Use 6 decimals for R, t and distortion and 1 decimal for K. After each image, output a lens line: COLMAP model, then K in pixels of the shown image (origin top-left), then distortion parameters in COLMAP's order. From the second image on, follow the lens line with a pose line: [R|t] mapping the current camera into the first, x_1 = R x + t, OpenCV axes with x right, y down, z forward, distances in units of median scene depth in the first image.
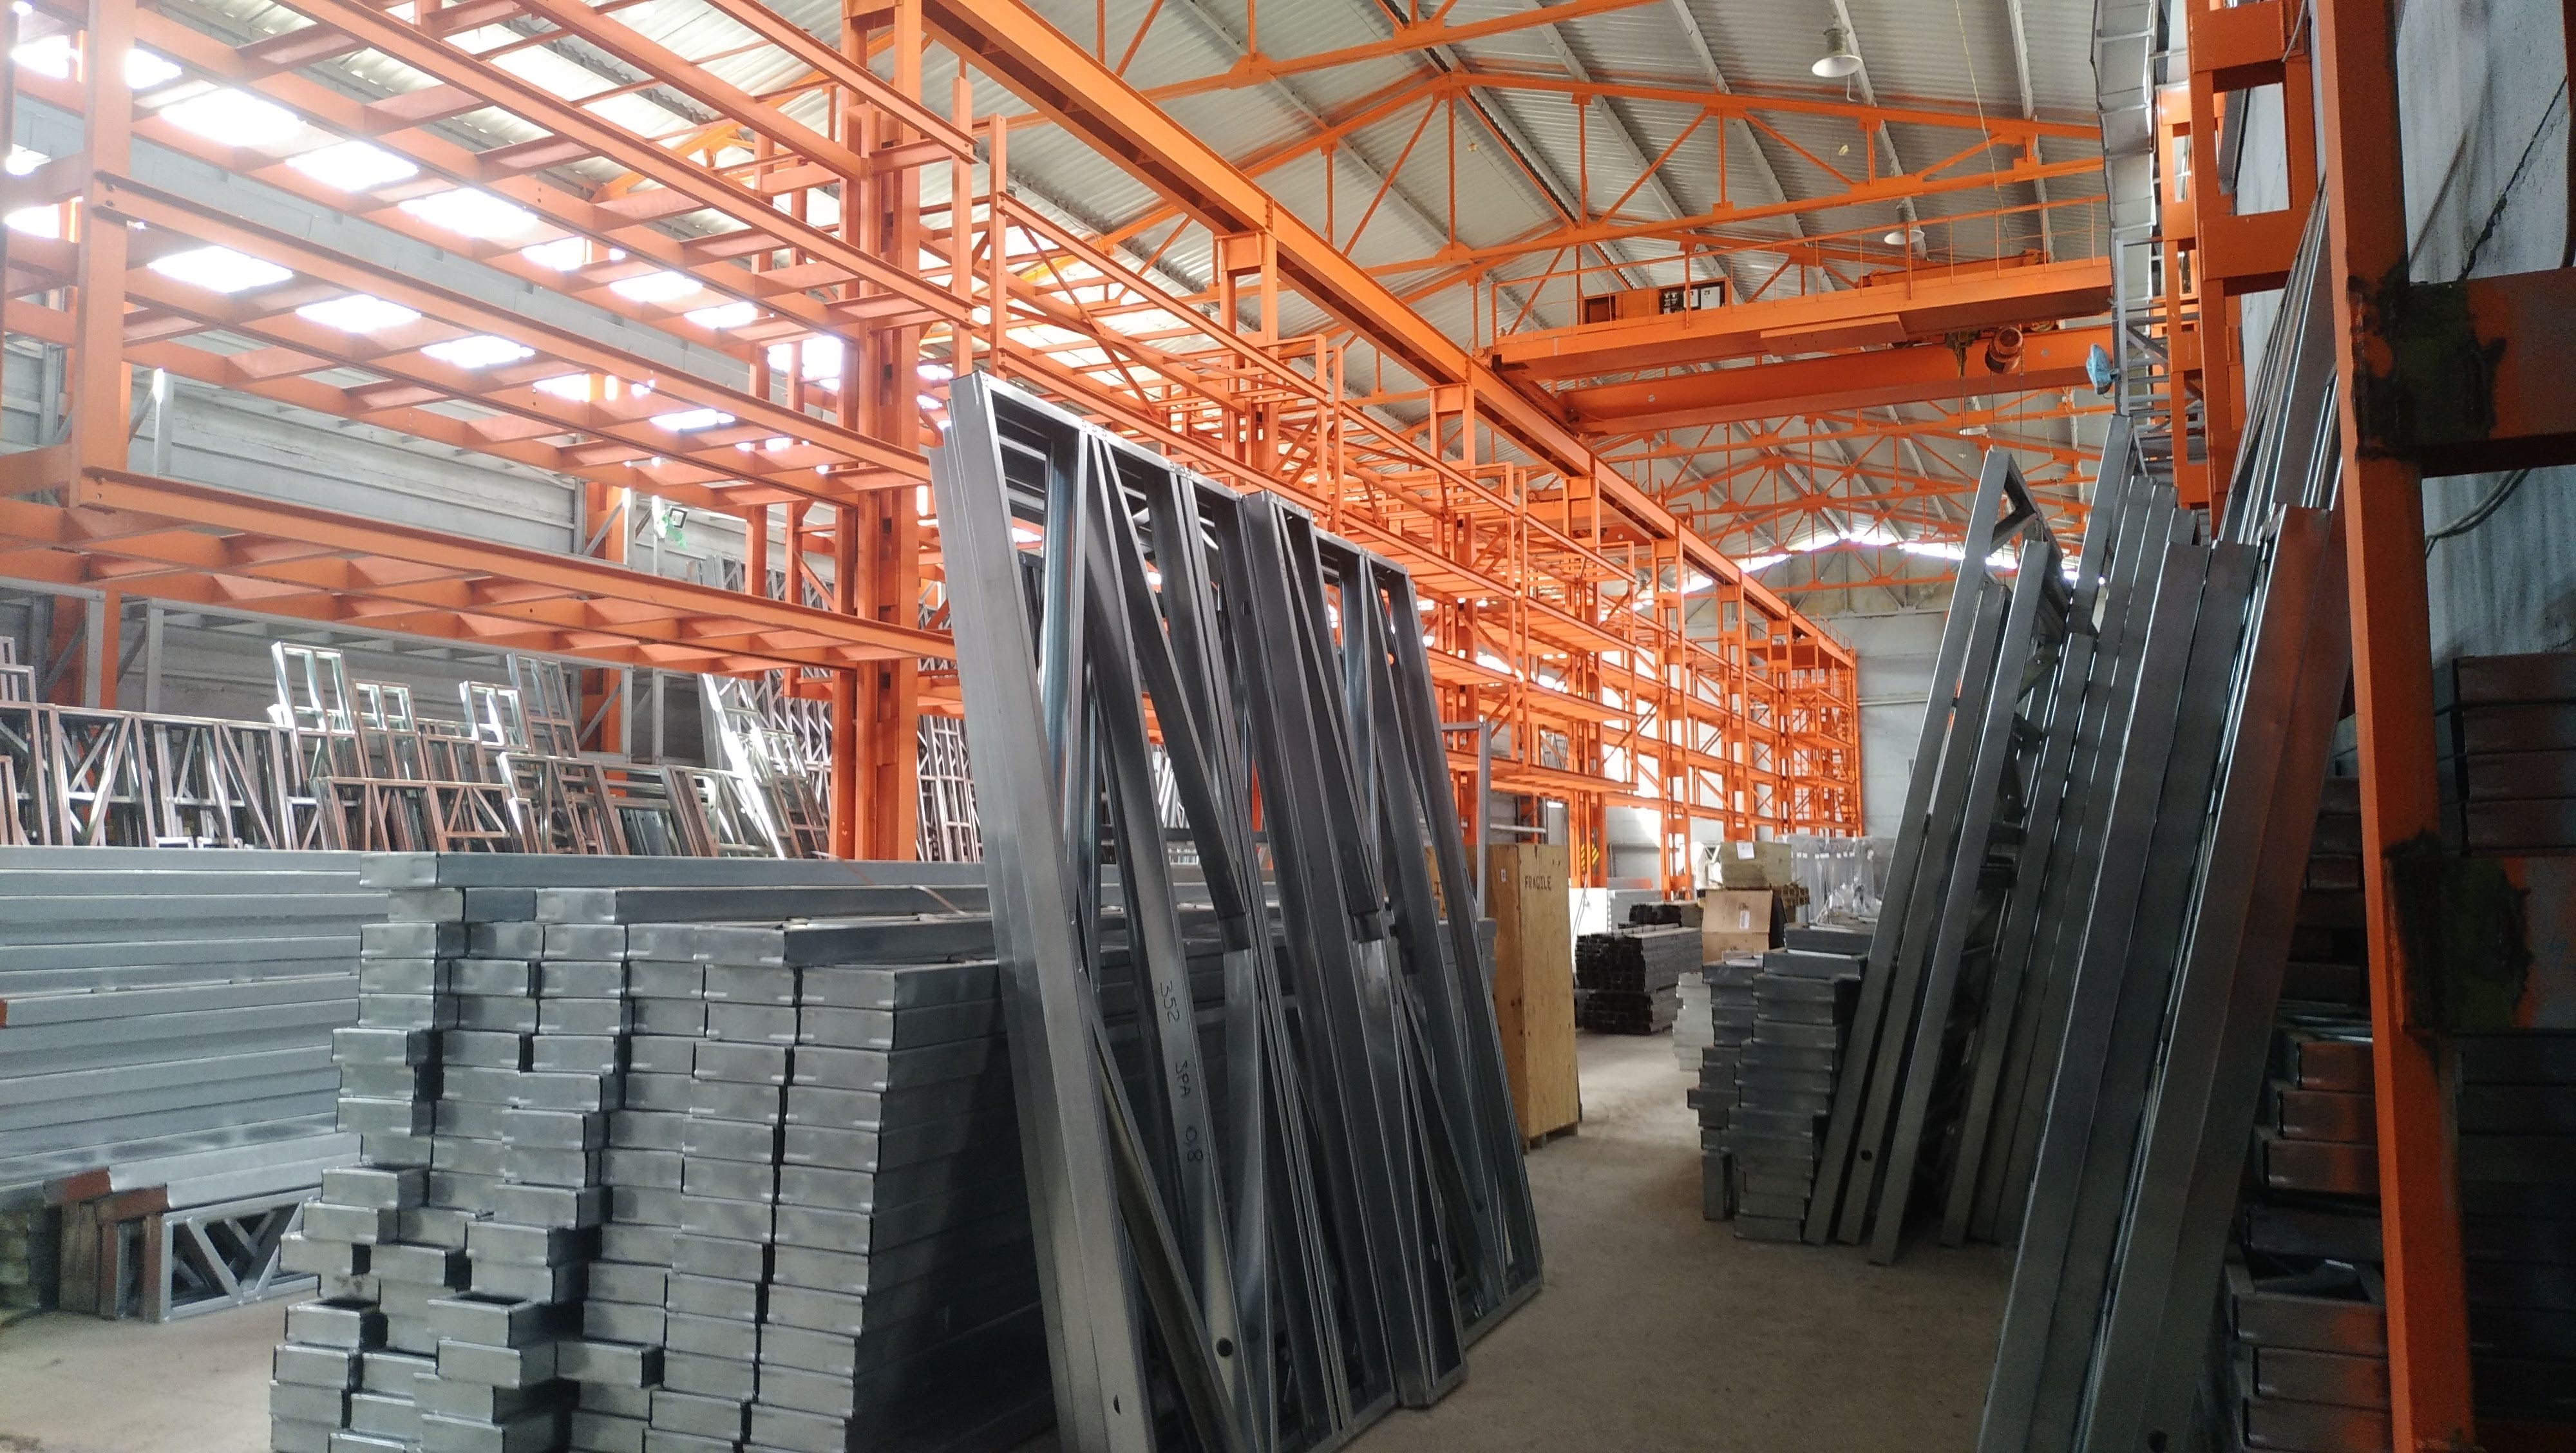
lens RADIAL K [[1797.7, 0, 1288.0], [0, 1797.7, 726.5], [0, 0, 1]] dist [0.079940, -0.156407]
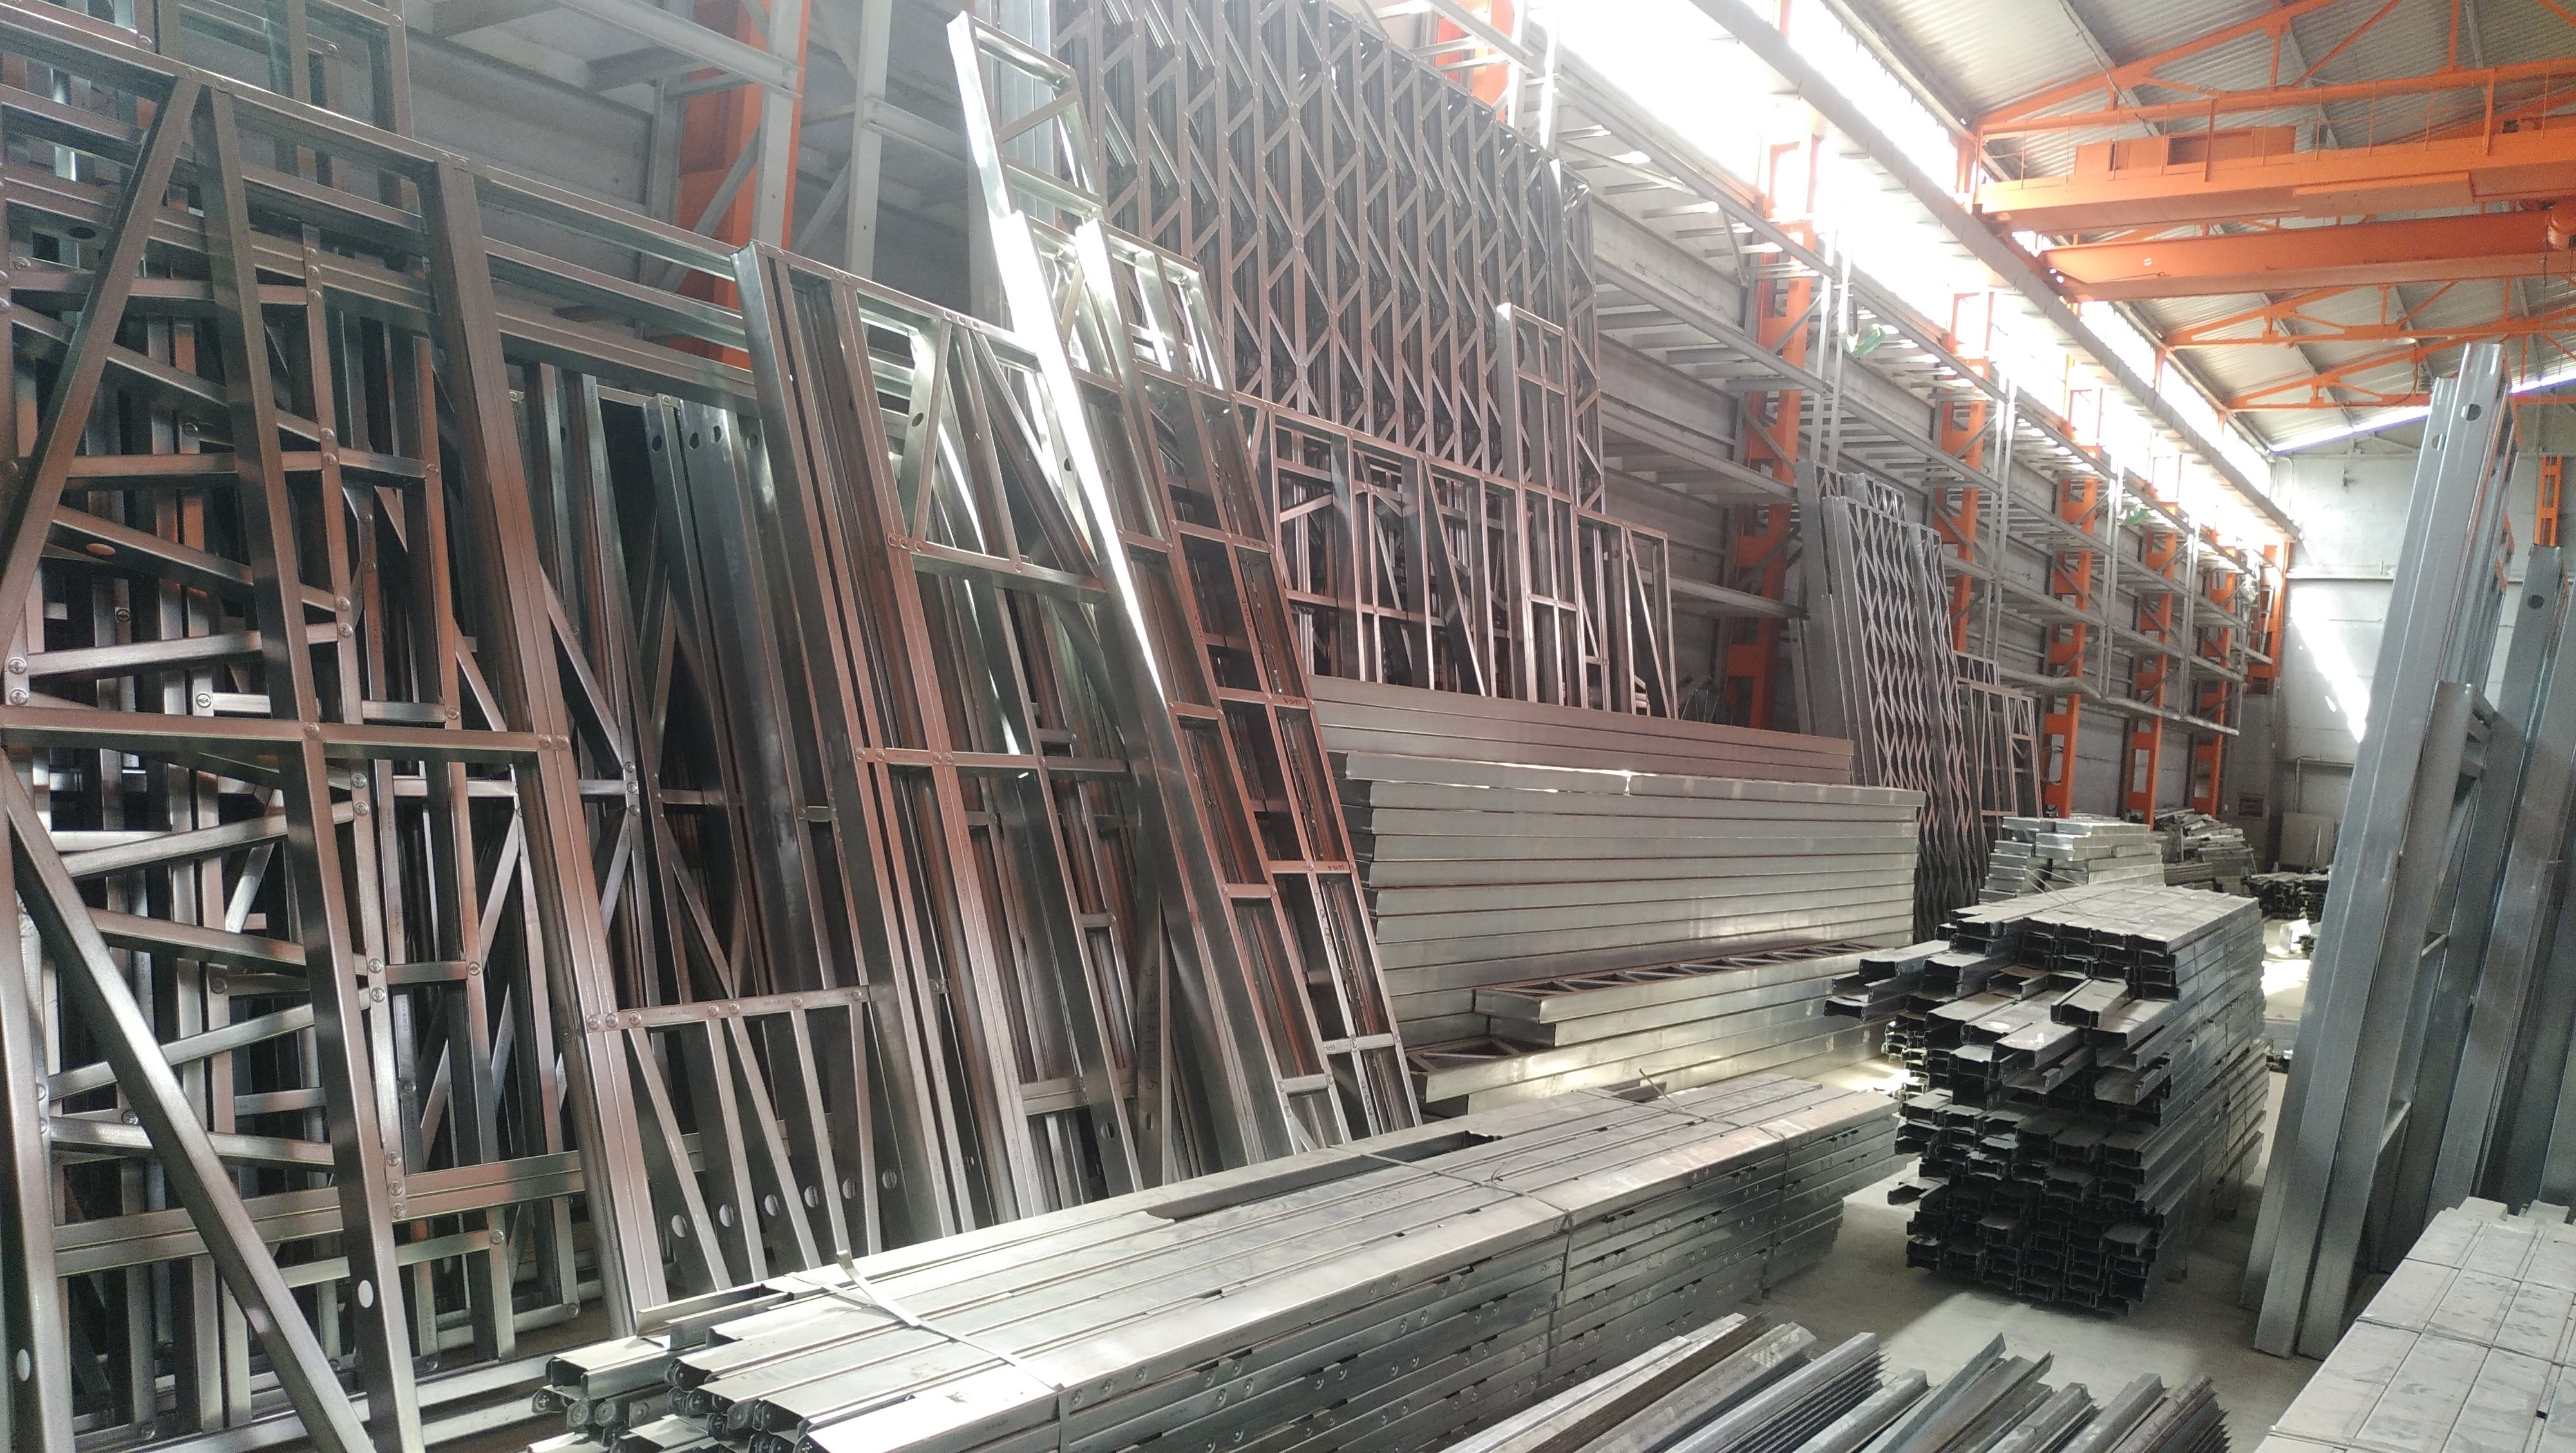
lens RADIAL K [[1797.7, 0, 1288.0], [0, 1797.7, 726.5], [0, 0, 1]] dist [0.079940, -0.156407]
pose [[0.972248, 0.094843, -0.213866, -0.248133], [-0.076987, 0.992930, 0.090345, 0.082279], [0.220923, -0.071372, 0.972676, 0.937721]]
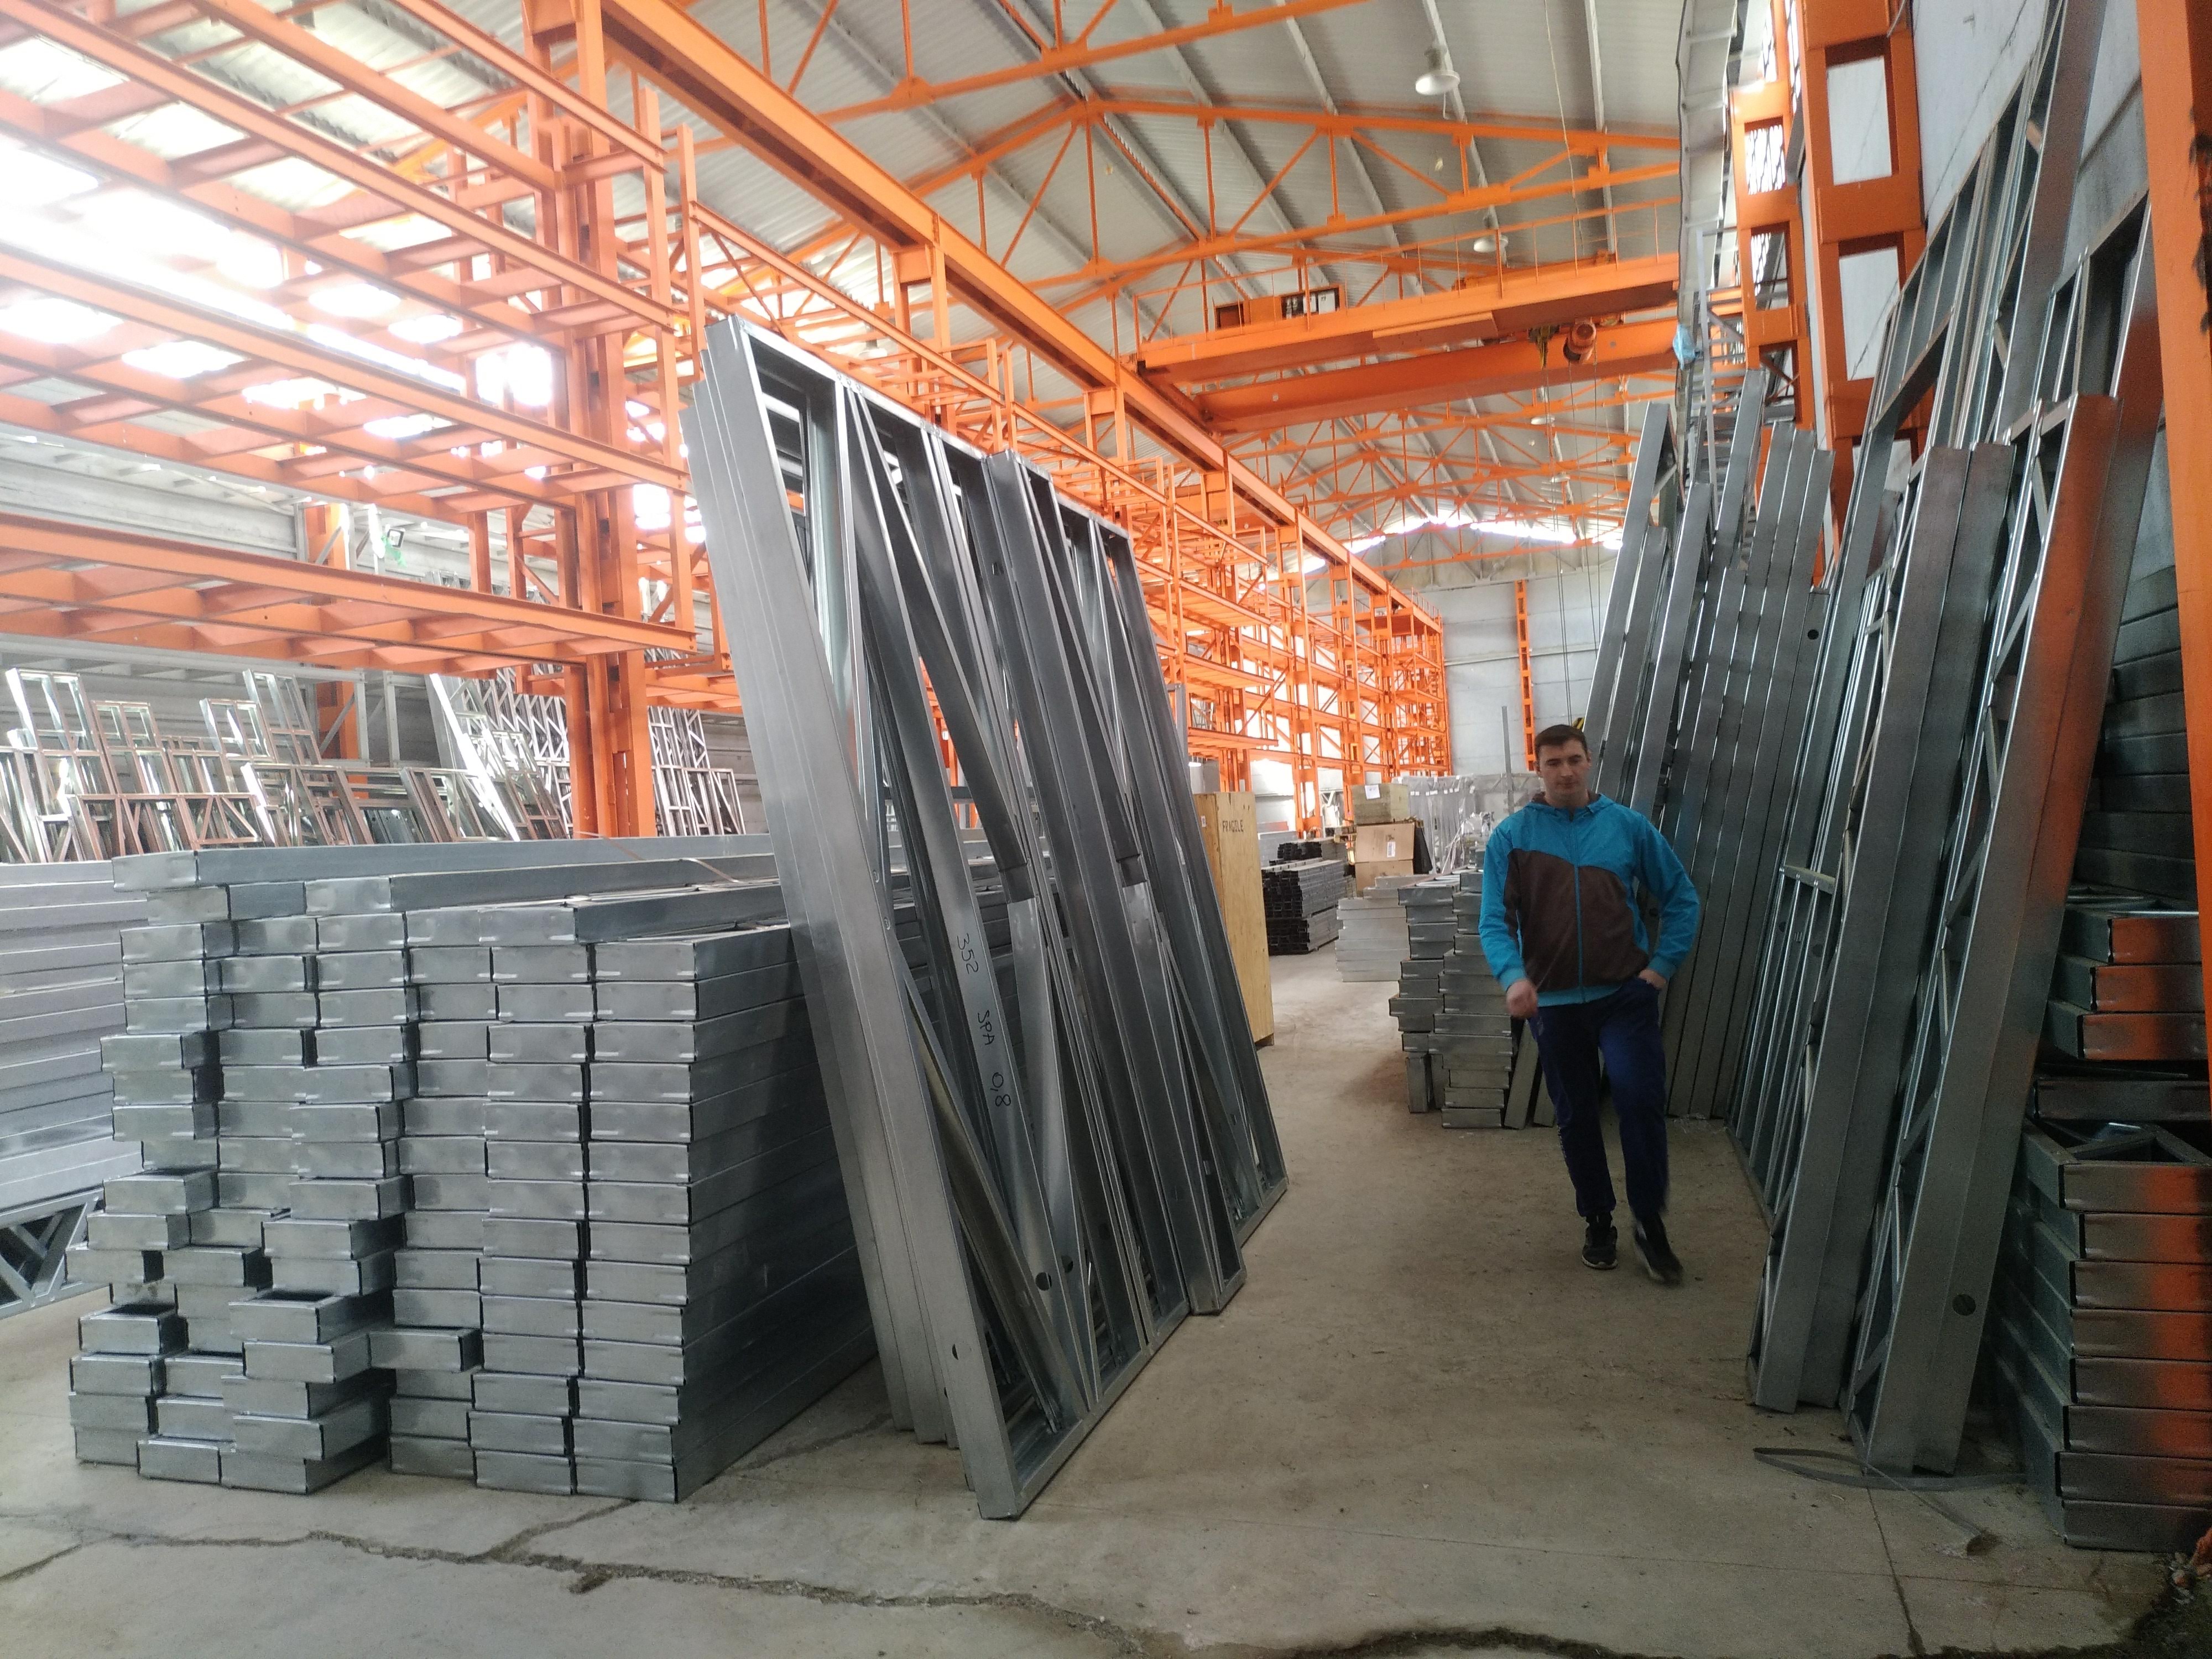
lens RADIAL K [[1565.4, 0, 1107.4], [0, 1565.4, 821.5], [0, 0, 1]] dist [0.043672, -0.068358]
pose [[0.994218, -0.059126, 0.089634, -0.015865], [0.052311, 0.995691, 0.076565, 0.004144], [-0.093775, -0.071434, 0.993027, 0.032536]]
